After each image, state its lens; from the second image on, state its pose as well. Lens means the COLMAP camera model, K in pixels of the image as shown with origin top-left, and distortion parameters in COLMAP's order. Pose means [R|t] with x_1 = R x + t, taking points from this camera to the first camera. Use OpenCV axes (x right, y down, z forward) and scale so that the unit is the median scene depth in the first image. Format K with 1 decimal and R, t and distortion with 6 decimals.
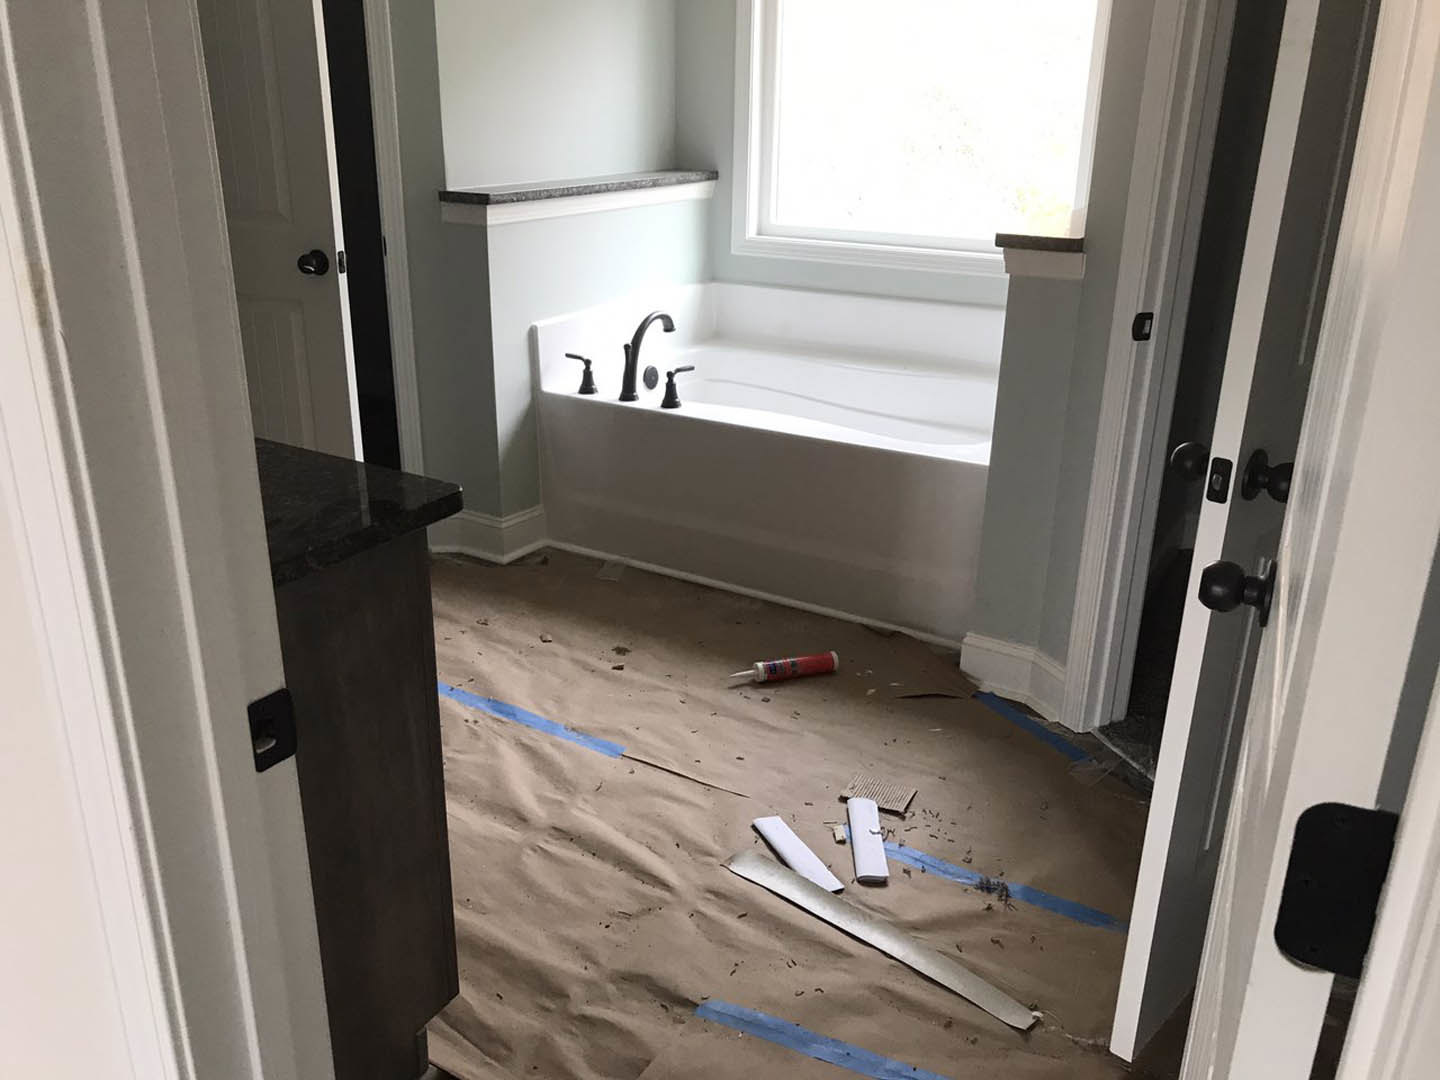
lens RADIAL K [[1181.3, 0, 716.1], [0, 1181.3, 543.9], [0, 0, 1]] dist [0.068663, -0.083121]
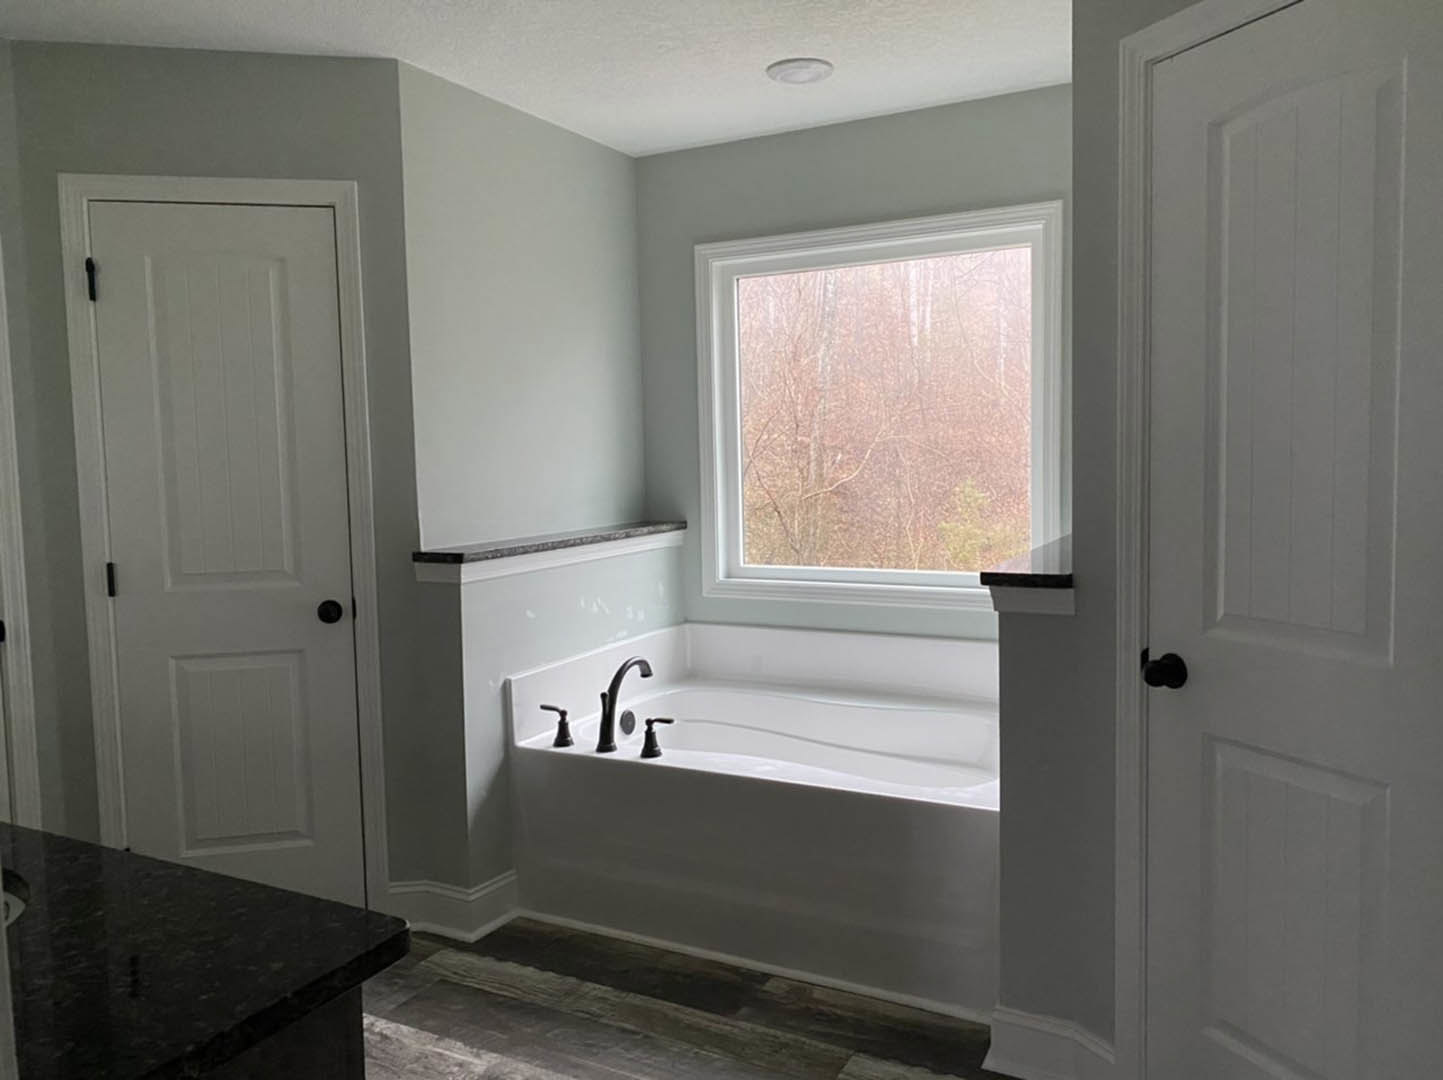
lens RADIAL K [[1085.6, 0, 728.2], [0, 1085.6, 540.0], [0, 0, 1]] dist [0.114984, -0.197499]
pose [[0.997889, -0.039435, 0.051604, -0.014312], [0.052321, 0.958863, -0.279005, -0.033176], [-0.038479, 0.281116, 0.958902, 0.098507]]
